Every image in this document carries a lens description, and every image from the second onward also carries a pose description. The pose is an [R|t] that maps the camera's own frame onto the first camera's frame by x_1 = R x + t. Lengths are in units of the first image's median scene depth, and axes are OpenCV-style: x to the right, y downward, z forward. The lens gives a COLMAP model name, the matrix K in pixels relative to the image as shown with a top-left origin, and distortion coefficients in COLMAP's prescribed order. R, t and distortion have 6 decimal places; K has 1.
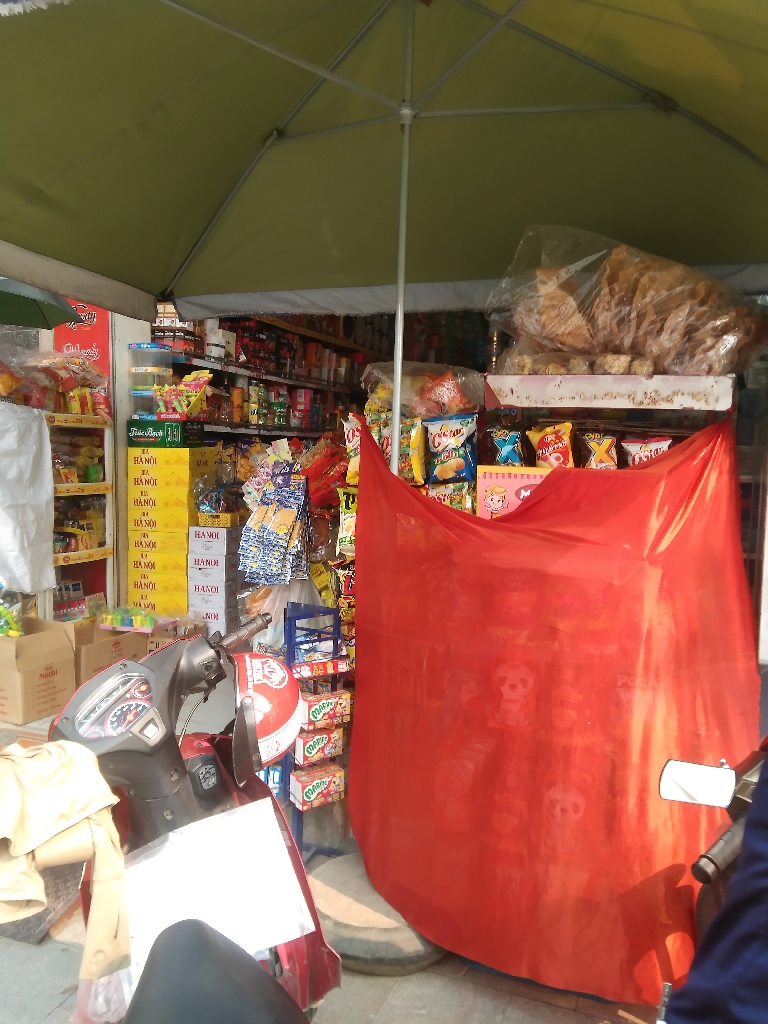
lens RADIAL K [[829.7, 0, 384.0], [0, 829.7, 512.0], [0, 0, 1]] dist [0.000223, -0.002668]
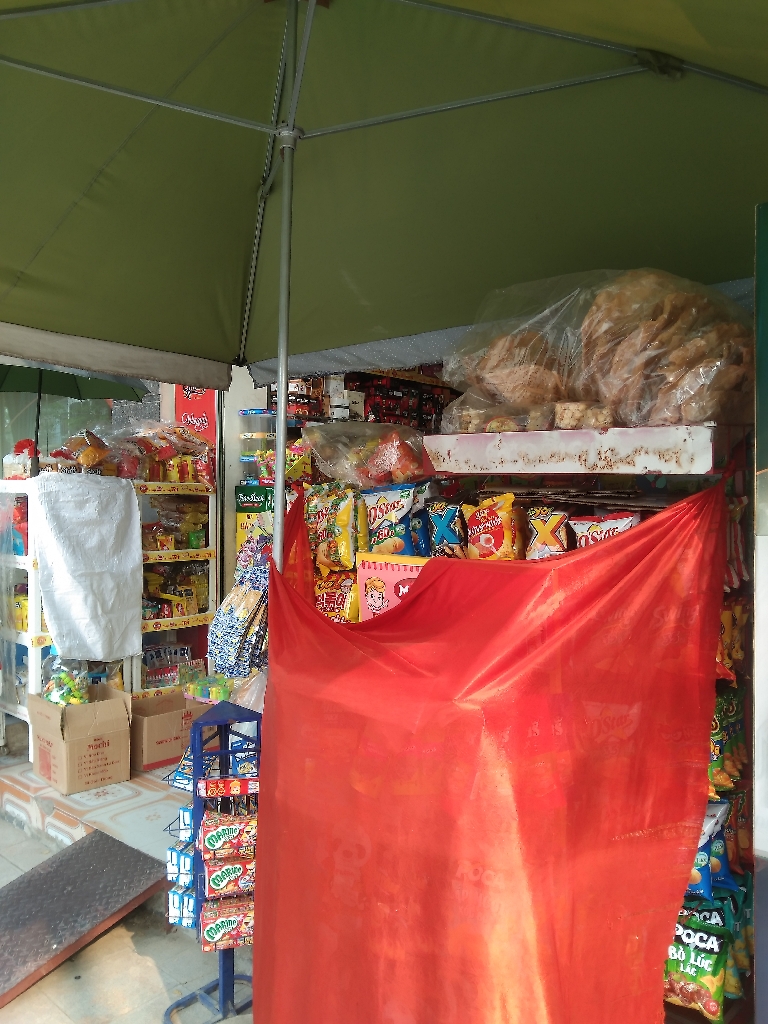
lens RADIAL K [[816.1, 0, 384.4], [0, 816.1, 503.0], [0, 0, 1]] dist [0.118281, -0.340871]
pose [[0.933666, -0.011879, -0.357948, 0.364694], [-0.012774, 0.997709, -0.066430, -0.044638], [0.357917, 0.066596, 0.931375, 0.240979]]
